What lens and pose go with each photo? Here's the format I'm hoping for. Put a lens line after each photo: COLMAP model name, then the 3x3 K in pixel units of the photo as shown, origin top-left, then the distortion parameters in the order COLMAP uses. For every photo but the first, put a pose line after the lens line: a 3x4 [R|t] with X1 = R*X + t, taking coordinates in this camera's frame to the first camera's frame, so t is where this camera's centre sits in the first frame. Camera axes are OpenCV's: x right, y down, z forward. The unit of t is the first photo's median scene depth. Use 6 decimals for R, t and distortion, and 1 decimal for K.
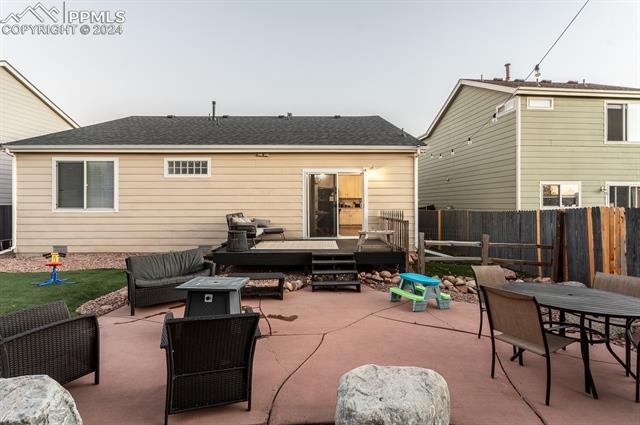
lens RADIAL K [[309.2, 0, 318.7], [0, 309.2, 207.6], [0, 0, 1]] dist [0.001403, 0.001032]
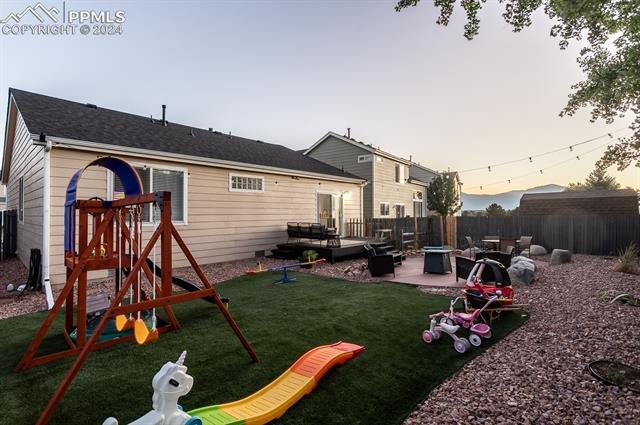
lens RADIAL K [[309.2, 0, 318.7], [0, 309.2, 207.6], [0, 0, 1]] dist [0.001403, 0.001032]
pose [[0.671859, 0.011069, 0.740596, -1.084236], [0.008865, 0.999697, -0.022984, -0.013060], [-0.740626, 0.022007, 0.671557, 0.049420]]
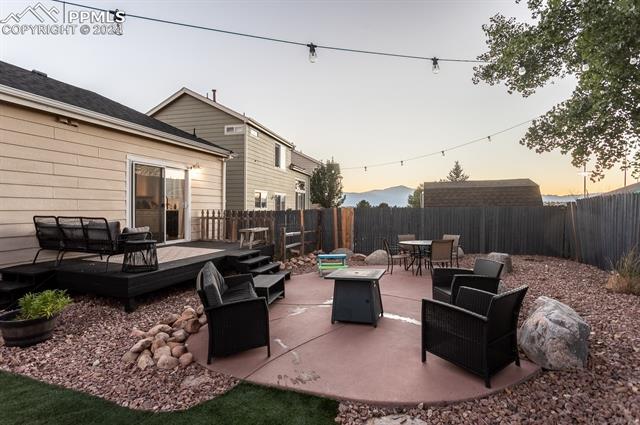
lens RADIAL K [[309.2, 0, 318.7], [0, 309.2, 207.6], [0, 0, 1]] dist [0.001403, 0.001032]
pose [[0.345453, 0.004090, 0.938427, -0.586317], [0.003541, 0.999978, -0.005662, 0.006091], [-0.938429, 0.005279, 0.345431, 0.315127]]
